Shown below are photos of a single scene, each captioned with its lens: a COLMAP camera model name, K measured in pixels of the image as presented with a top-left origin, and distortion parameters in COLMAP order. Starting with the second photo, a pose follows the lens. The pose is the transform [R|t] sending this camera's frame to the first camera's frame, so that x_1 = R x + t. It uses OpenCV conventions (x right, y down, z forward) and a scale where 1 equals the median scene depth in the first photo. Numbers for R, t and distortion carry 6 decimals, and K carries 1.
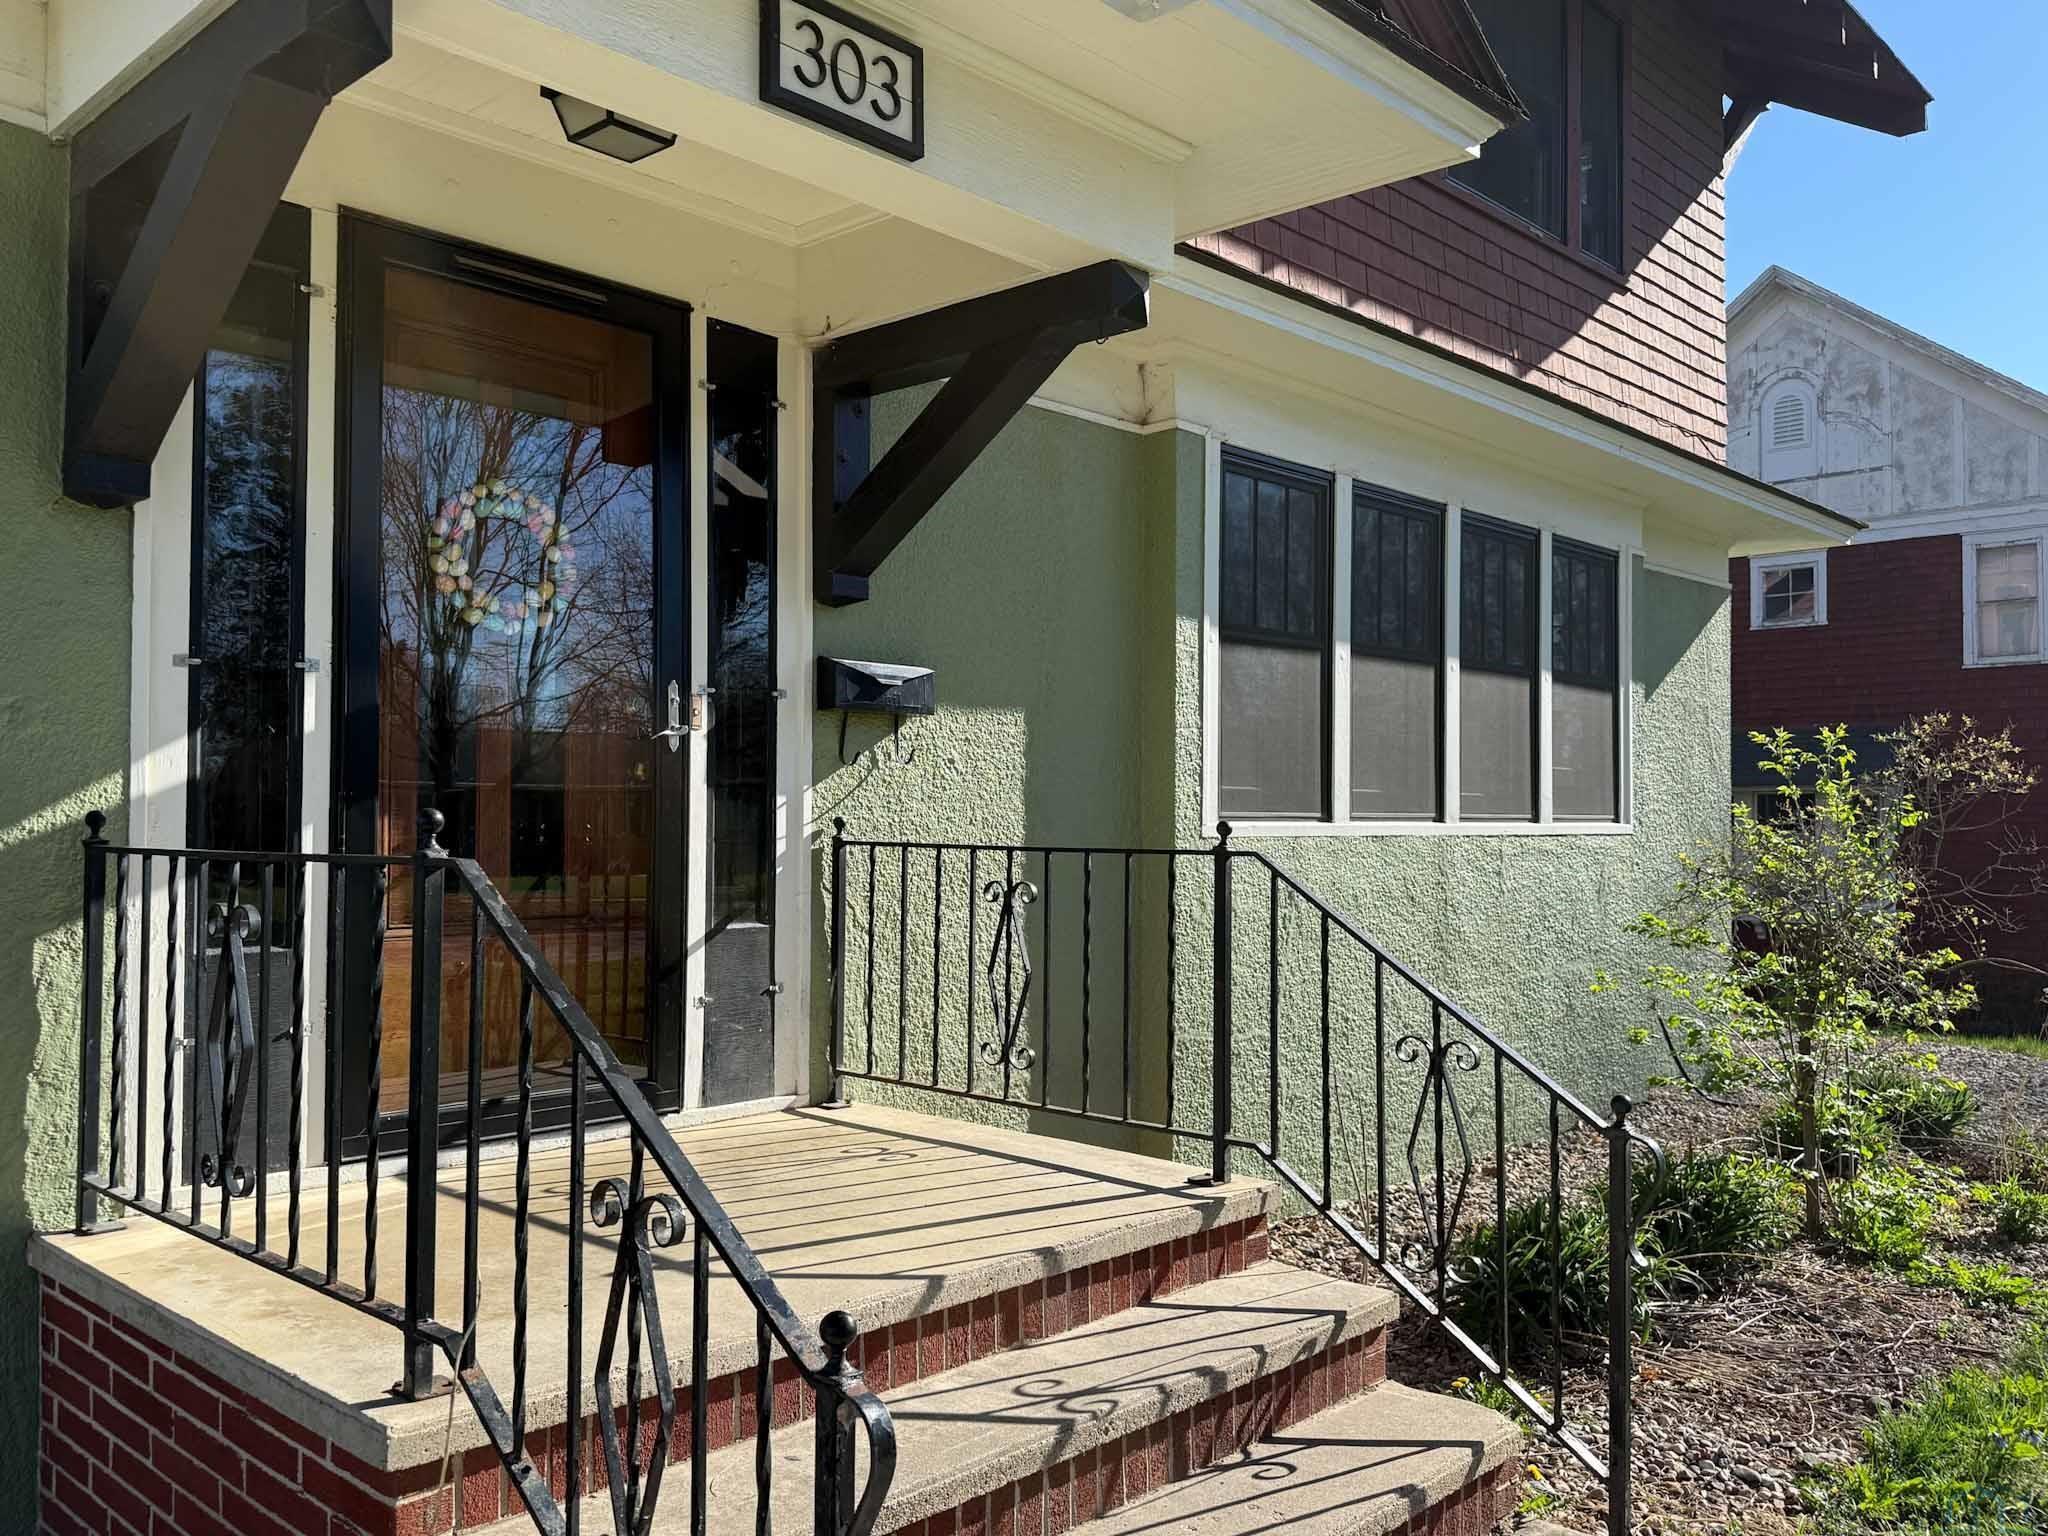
lens RADIAL K [[1626.2, 0, 1029.7], [0, 1626.2, 766.8], [0, 0, 1]] dist [0.010874, 0.005609]
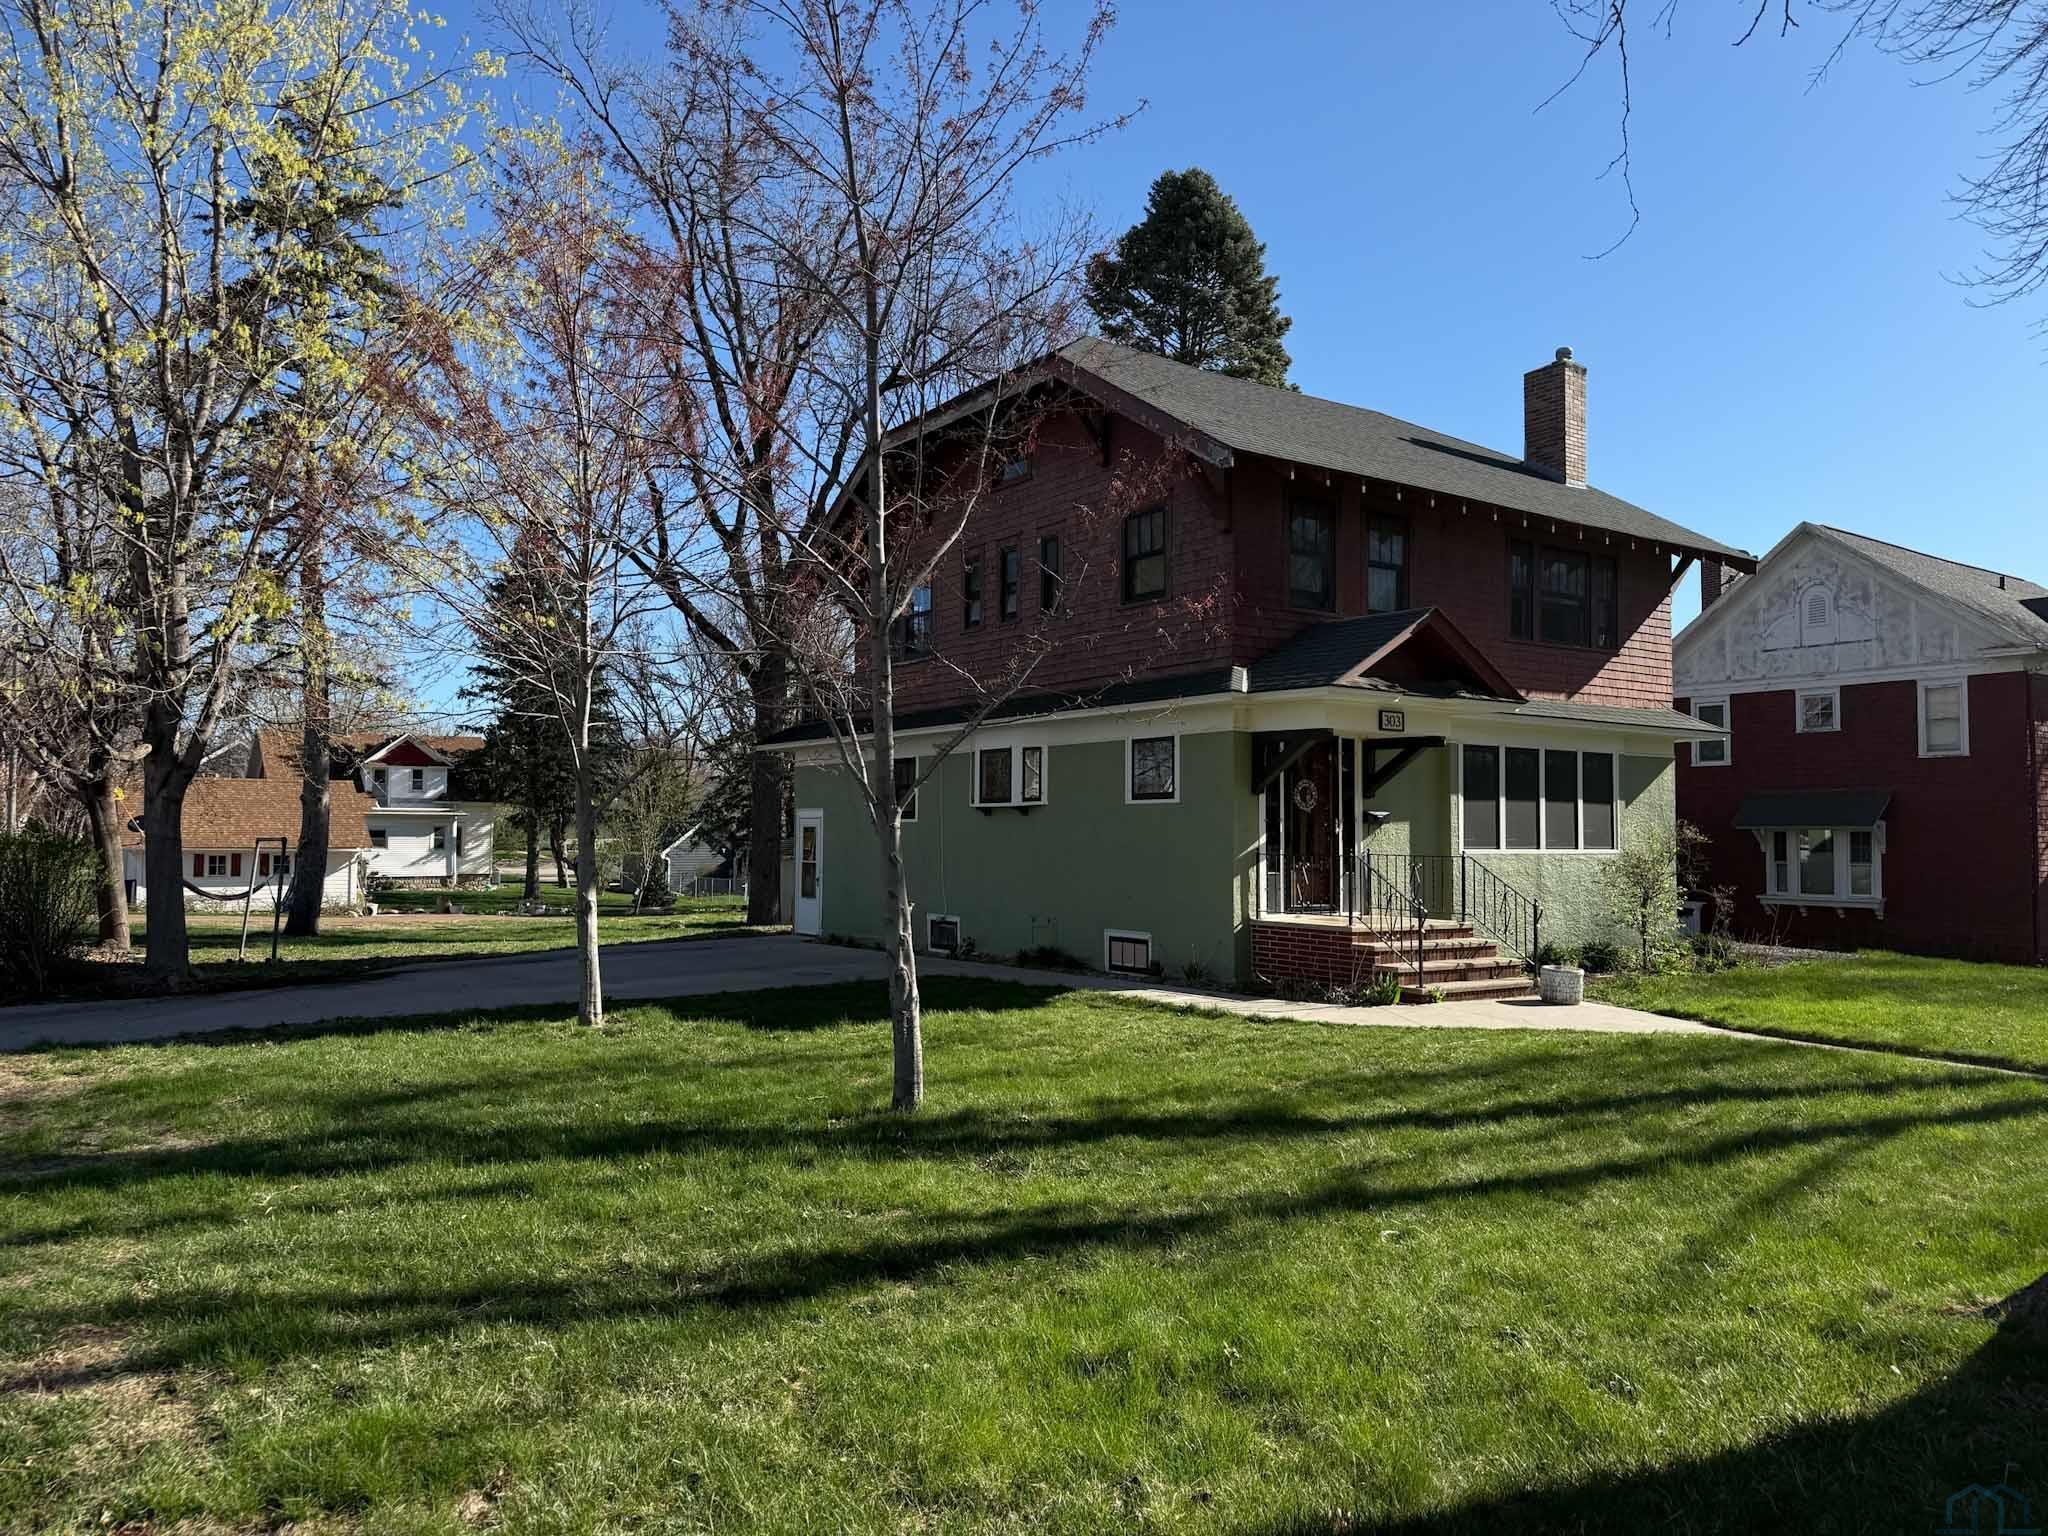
lens RADIAL K [[1402.5, 0, 1006.0], [0, 1402.5, 773.0], [0, 0, 1]] dist [0.004243, -0.005898]
pose [[0.978443, -0.009519, -0.206296, -0.207983], [0.006592, 0.999868, -0.014870, -0.086189], [0.206410, 0.013189, 0.978377, -2.006418]]
